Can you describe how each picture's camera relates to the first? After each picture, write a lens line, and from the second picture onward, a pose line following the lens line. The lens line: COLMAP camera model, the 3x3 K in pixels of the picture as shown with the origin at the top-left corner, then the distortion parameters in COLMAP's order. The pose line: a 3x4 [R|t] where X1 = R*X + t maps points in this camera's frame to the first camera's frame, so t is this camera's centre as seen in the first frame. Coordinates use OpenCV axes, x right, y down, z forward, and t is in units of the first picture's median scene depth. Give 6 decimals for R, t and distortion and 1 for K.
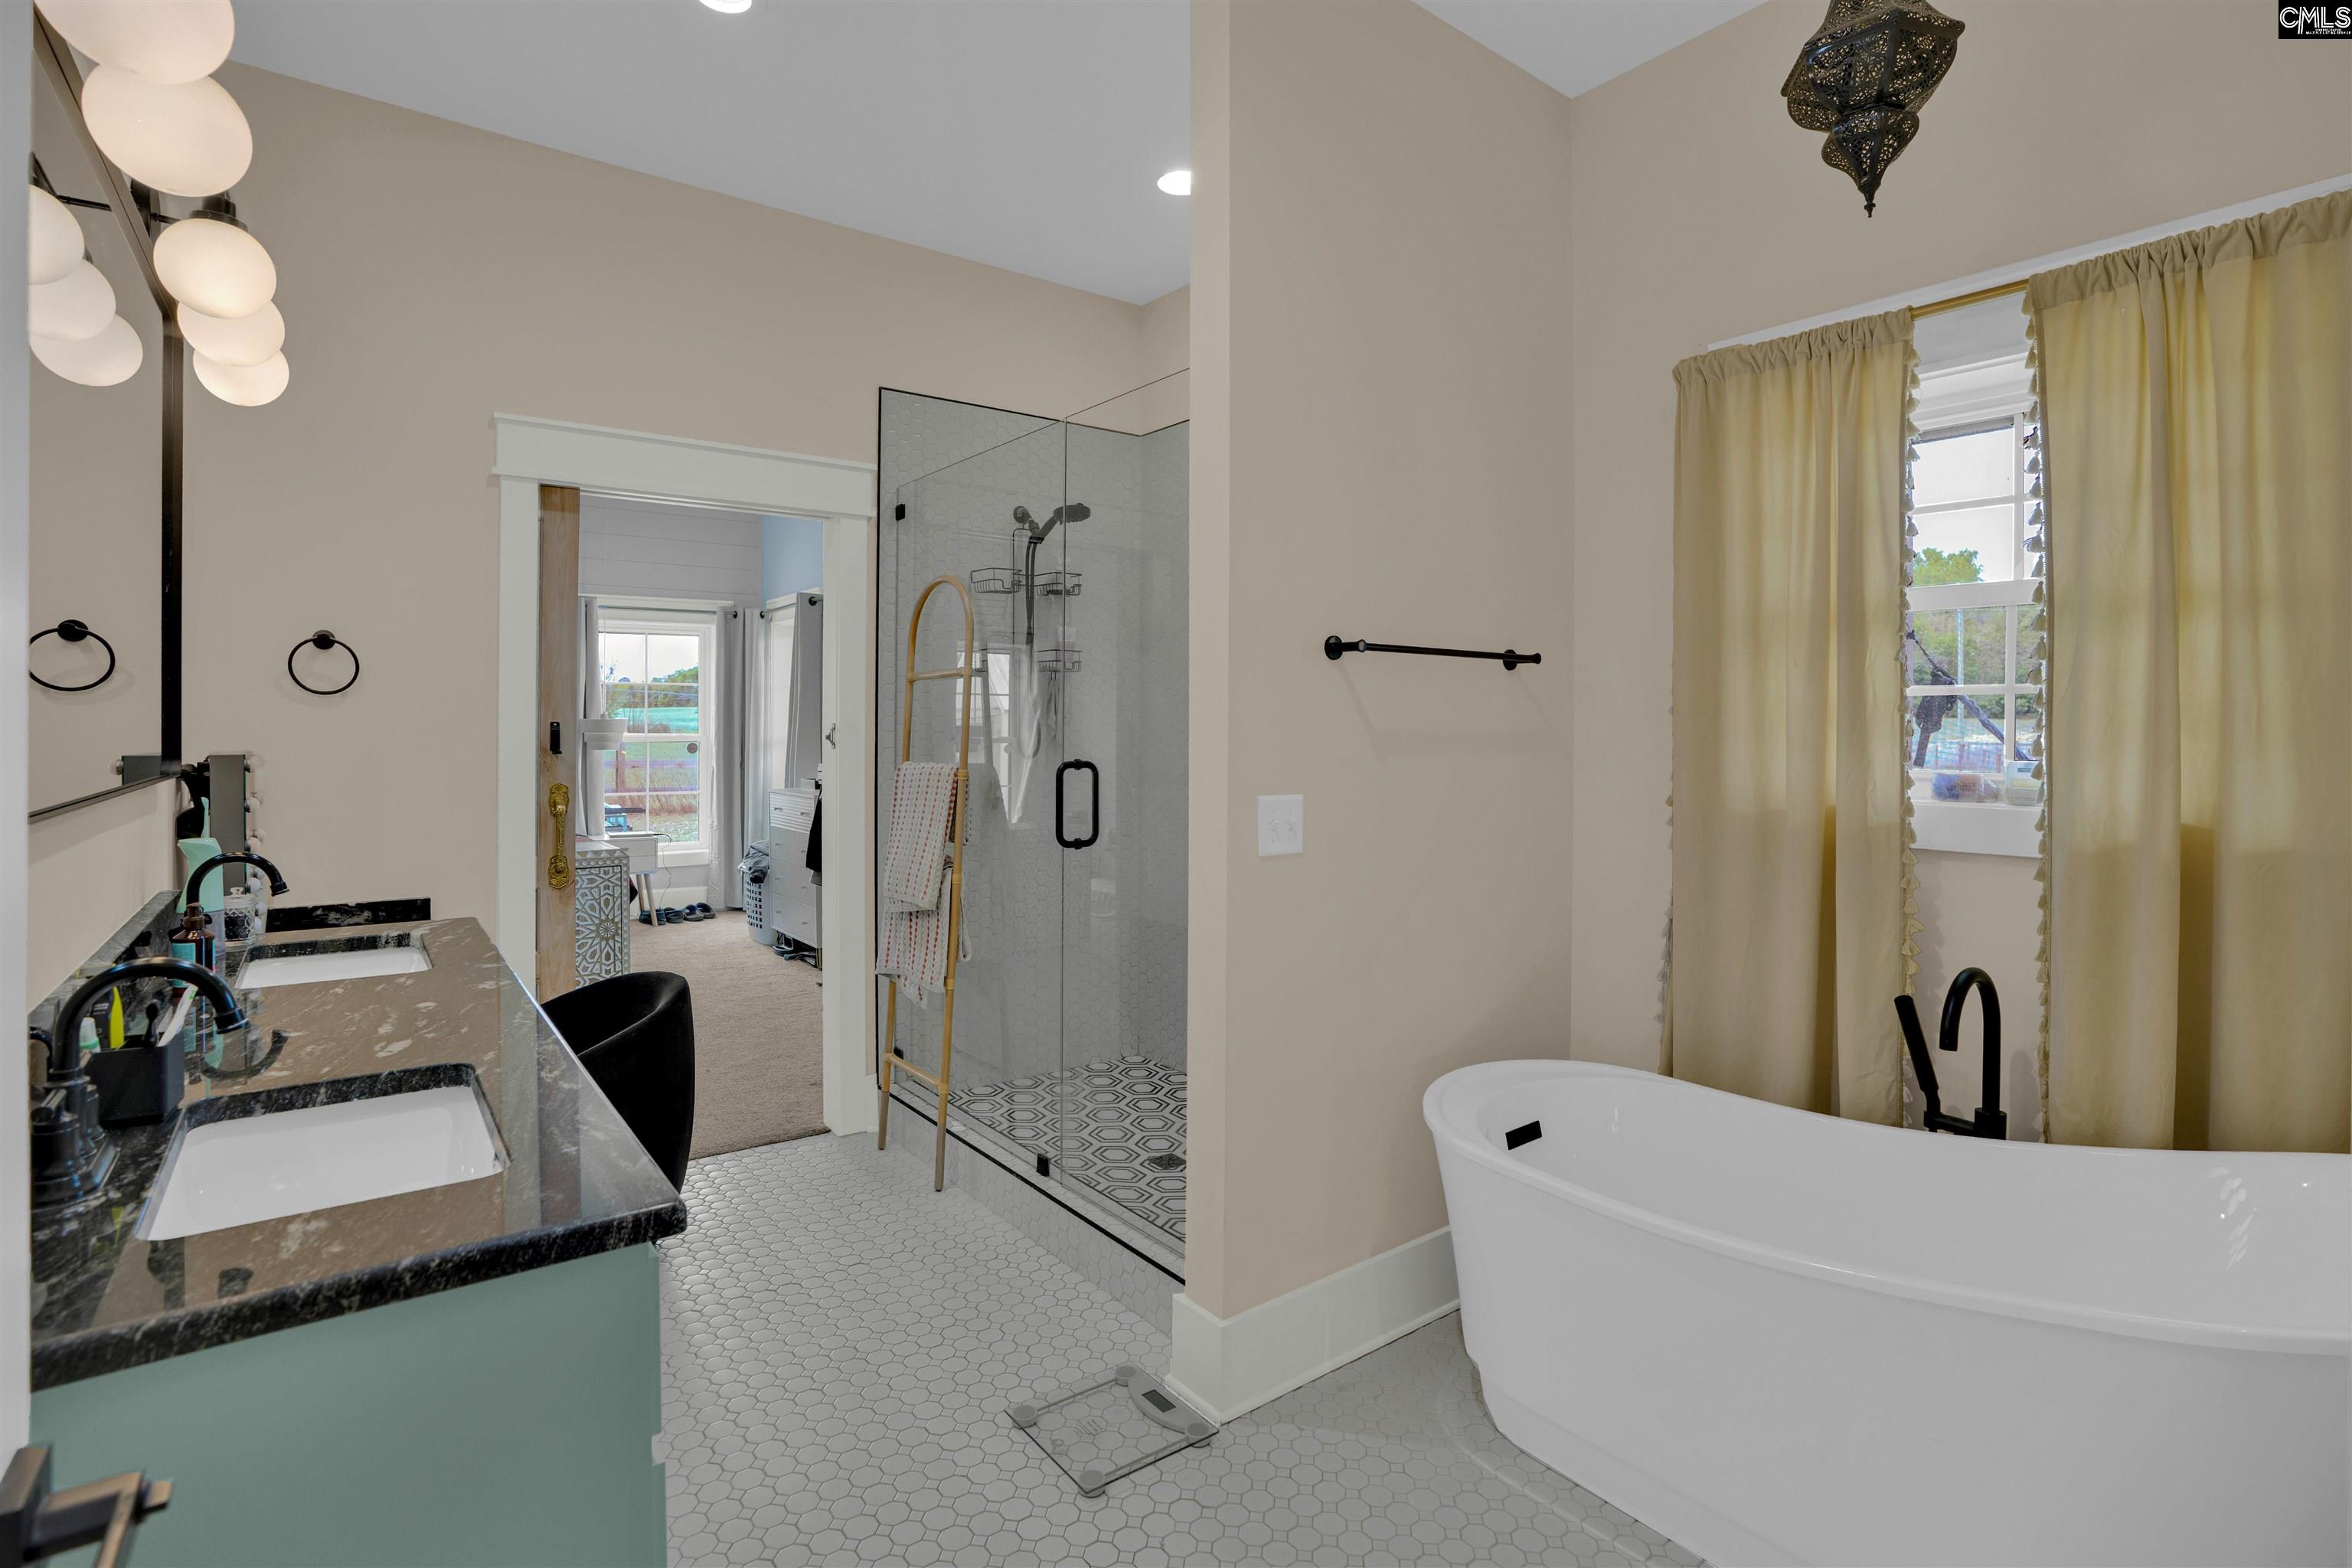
lens RADIAL K [[1121.1, 0, 1175.5], [0, 1121.1, 755.4], [0, 0, 1]] dist [-0.067902, 0.024896]
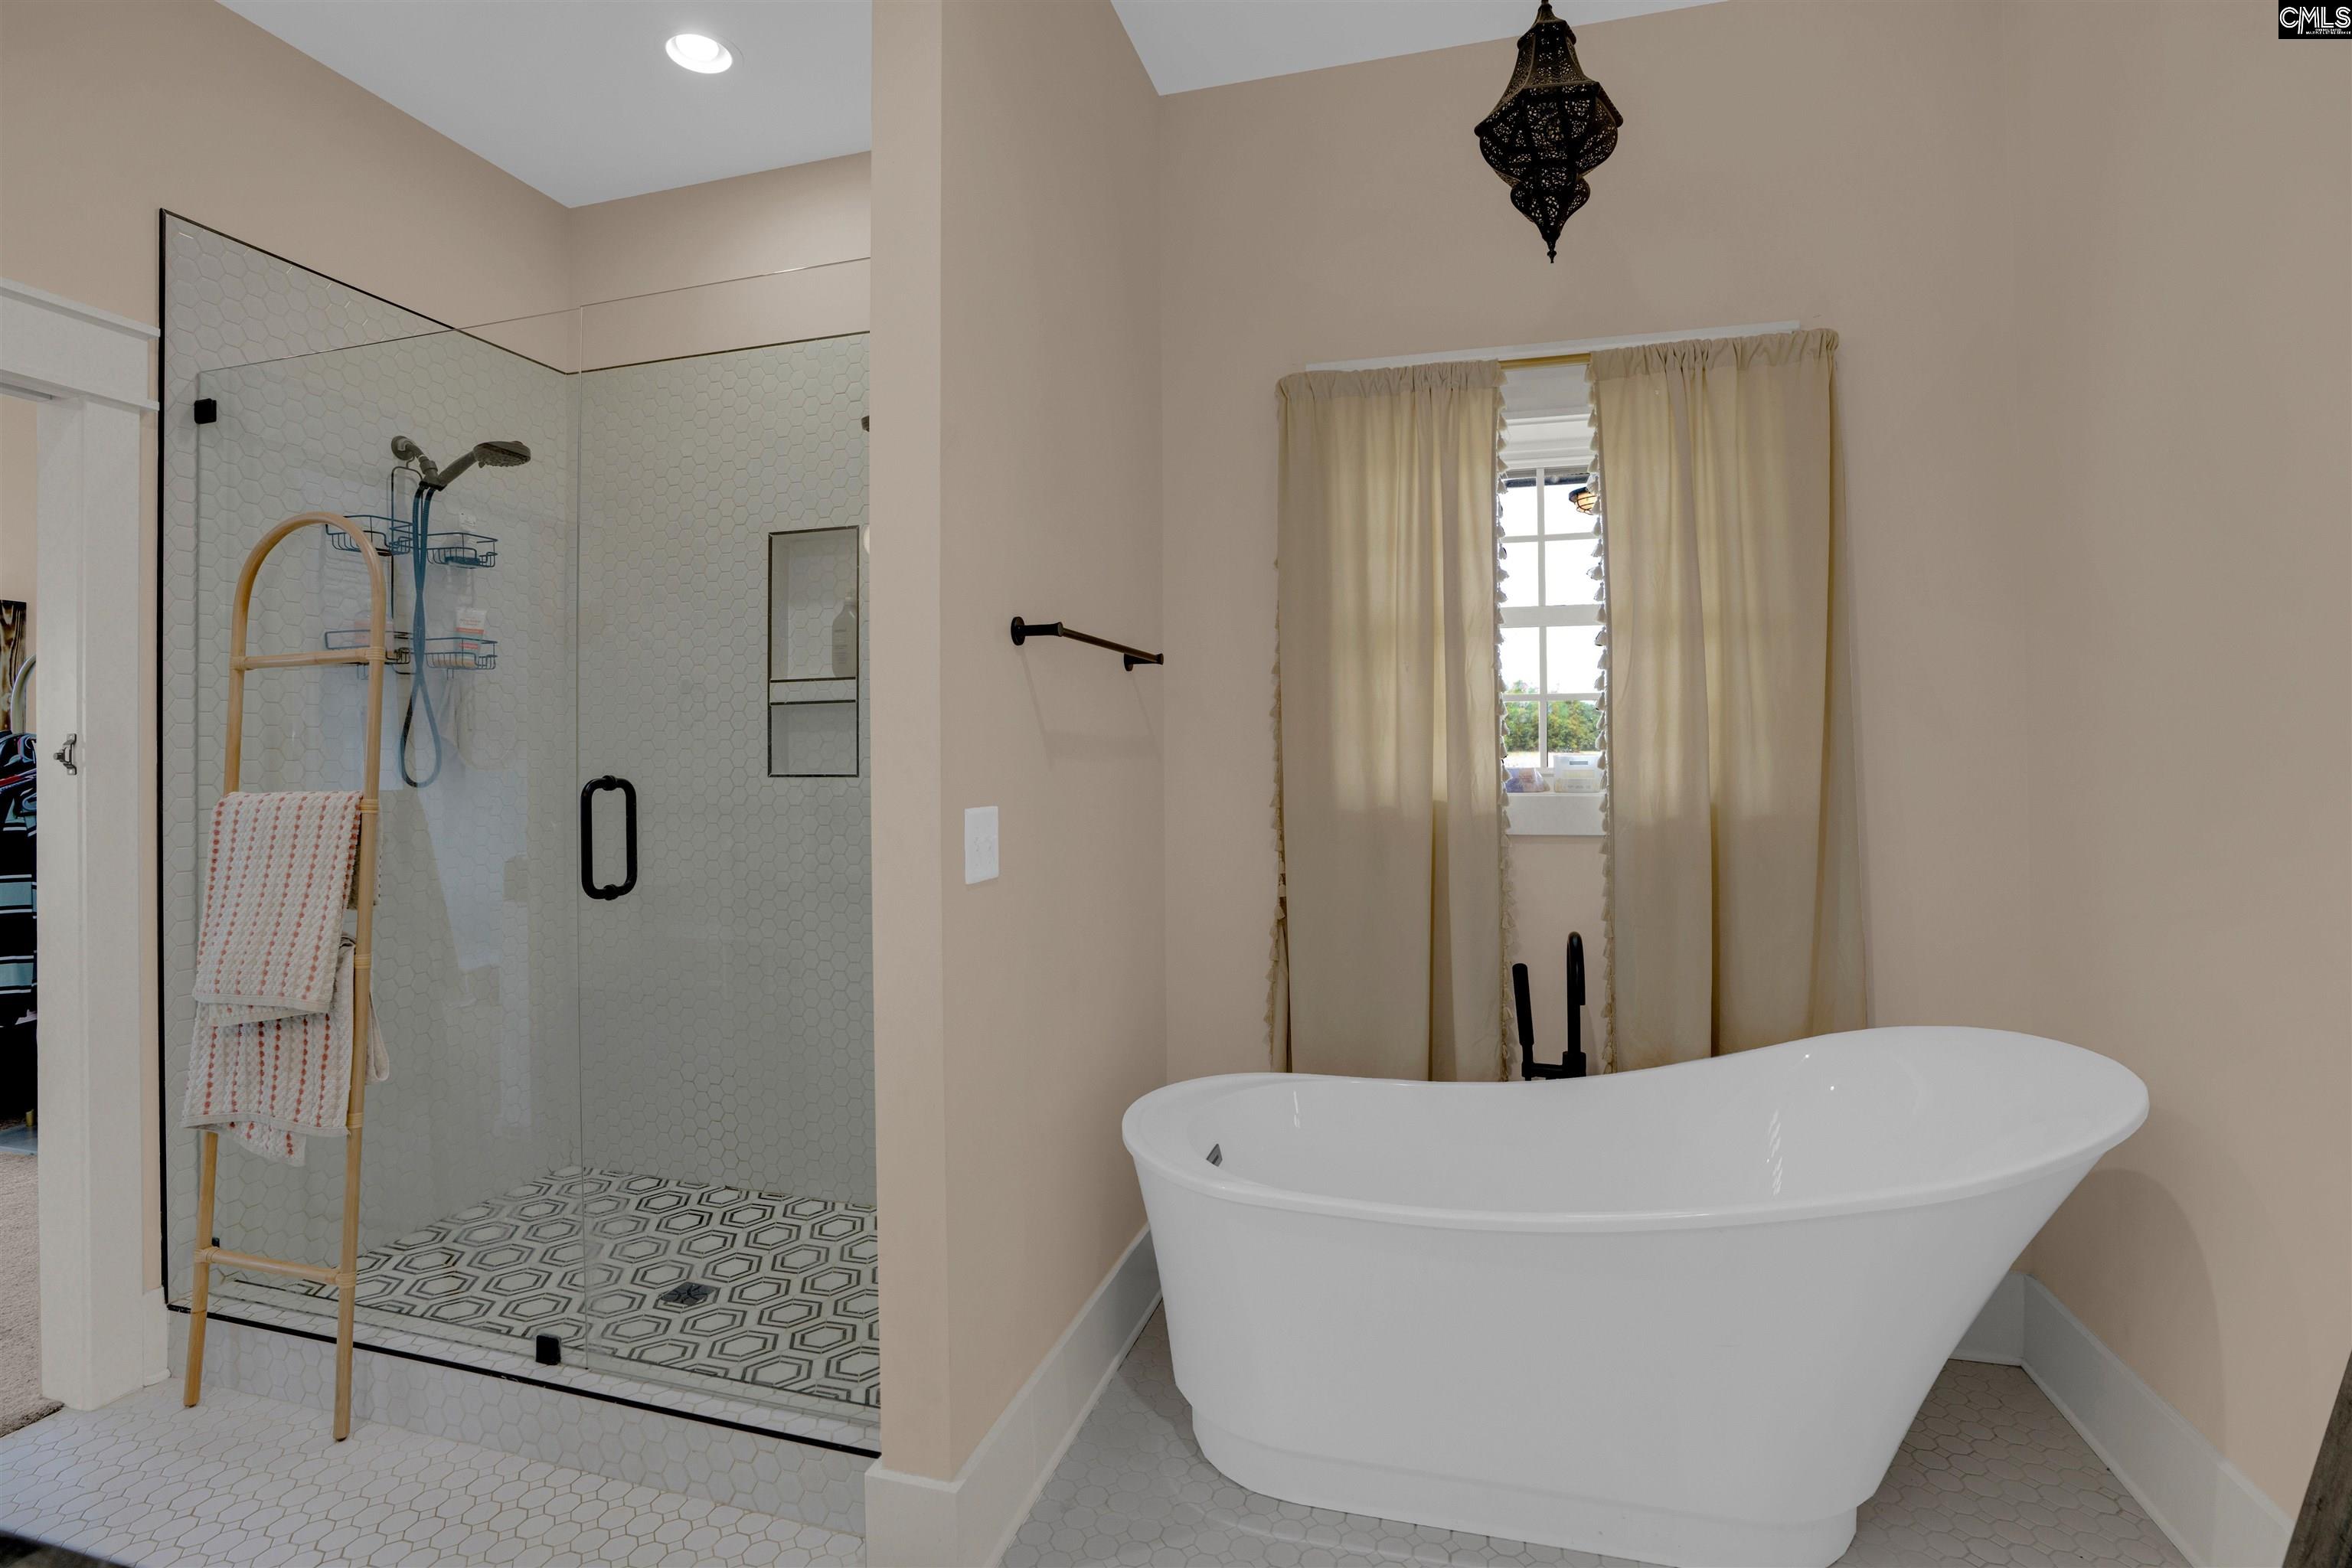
lens RADIAL K [[1094.9, 0, 1185.7], [0, 1094.9, 767.0], [0, 0, 1]] dist [-0.072903, 0.028847]
pose [[0.802294, -0.013569, 0.596775, -0.242768], [0.025277, 0.999617, -0.011254, 0.018082], [-0.596394, 0.024113, 0.802329, 0.263433]]
